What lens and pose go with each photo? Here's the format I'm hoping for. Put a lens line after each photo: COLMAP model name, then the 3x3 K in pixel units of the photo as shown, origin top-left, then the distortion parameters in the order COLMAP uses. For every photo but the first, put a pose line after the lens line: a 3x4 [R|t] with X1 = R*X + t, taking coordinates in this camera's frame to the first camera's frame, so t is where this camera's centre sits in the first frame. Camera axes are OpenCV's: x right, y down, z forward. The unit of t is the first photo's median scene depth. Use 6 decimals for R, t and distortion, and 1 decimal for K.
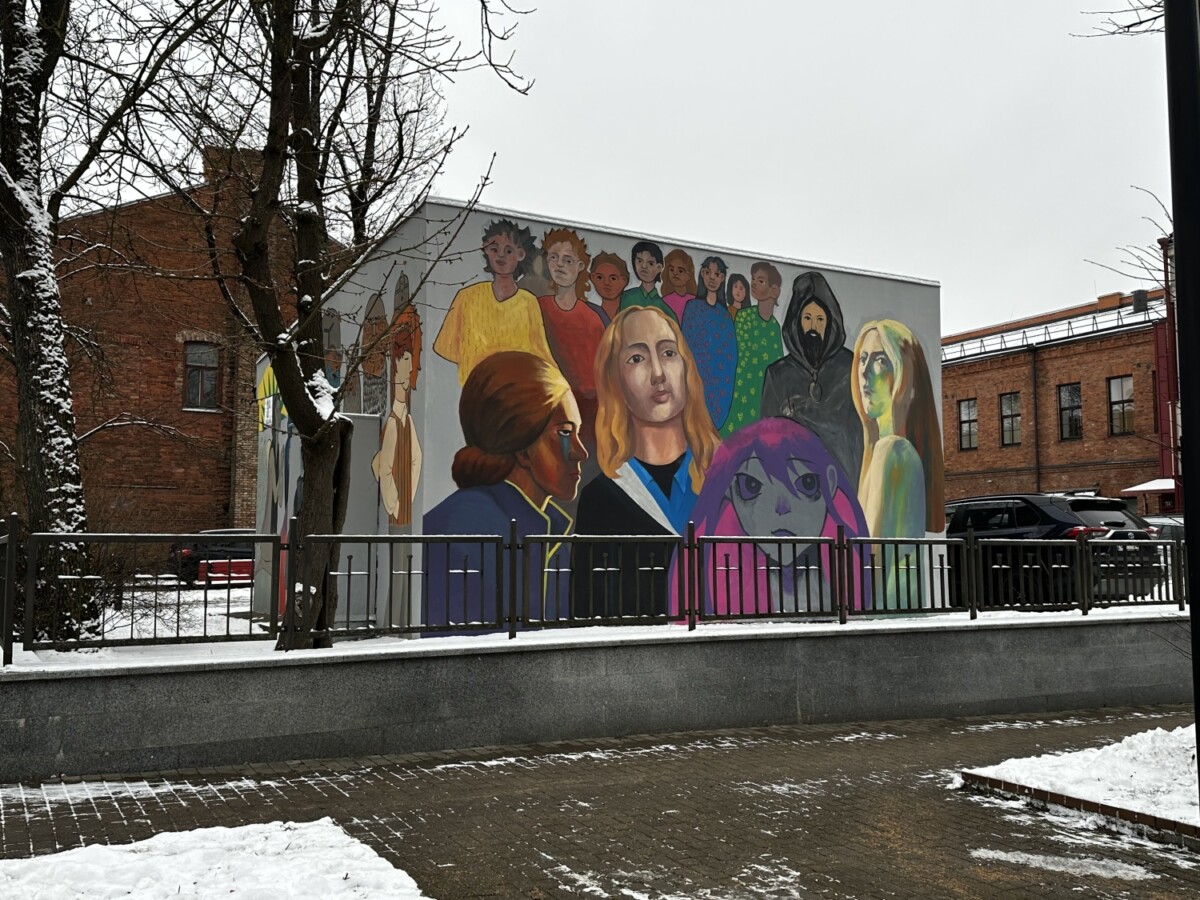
lens RADIAL K [[1140.1, 0, 600.0], [0, 1140.1, 450.0], [0, 0, 1]] dist [0.128544, -0.182059]
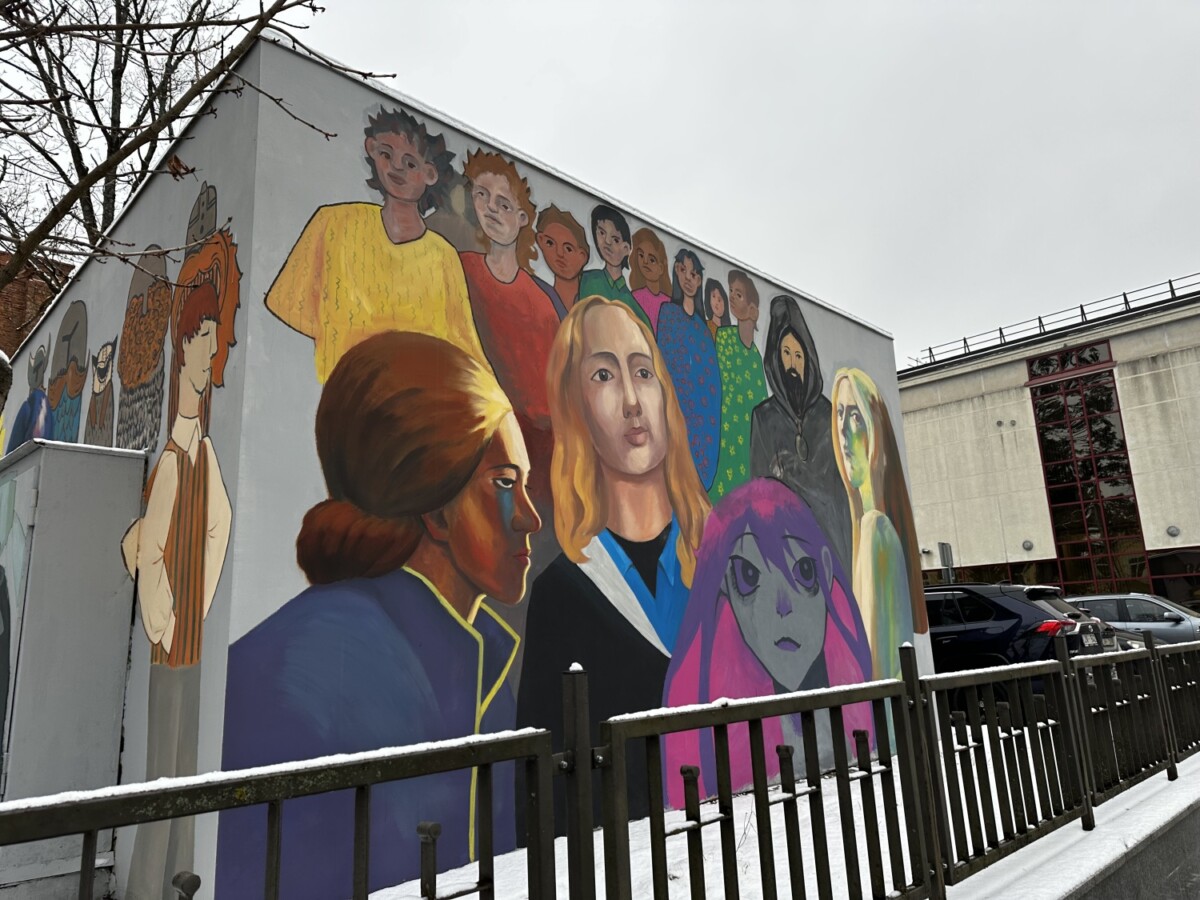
lens RADIAL K [[825.8, 0, 600.0], [0, 825.8, 450.0], [0, 0, 1]] dist [0.132372, -0.189673]
pose [[0.966433, 0.018177, 0.256275, -0.086893], [0.017854, 0.990331, -0.137572, 0.025289], [-0.256297, 0.137529, 0.956764, 0.555047]]
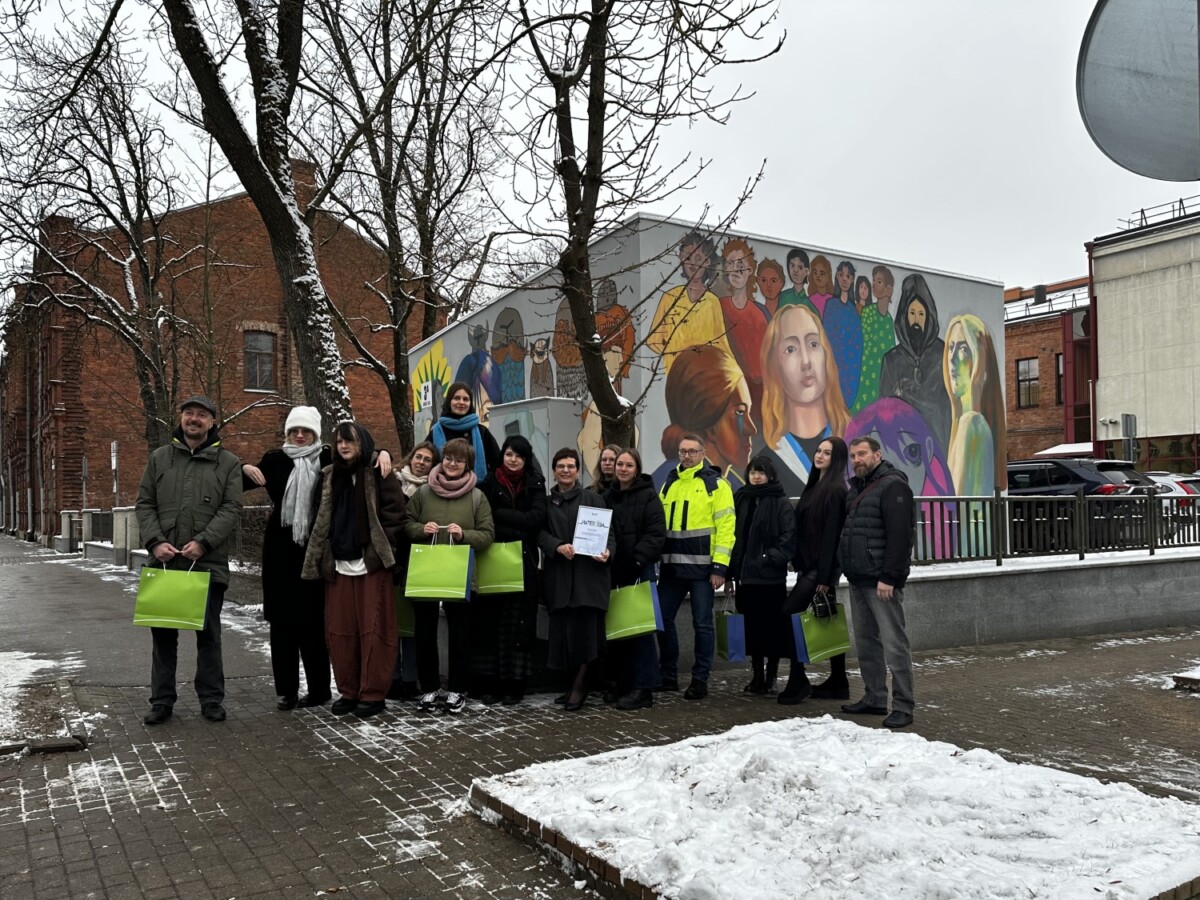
lens RADIAL K [[980.8, 0, 580.0], [0, 980.8, 492.7], [0, 0, 1]] dist [0.176896, -0.355463]
pose [[0.998167, -0.011382, 0.059444, -0.247972], [0.007180, 0.997491, 0.070427, -0.004839], [-0.060096, -0.069871, 0.995744, -0.029339]]
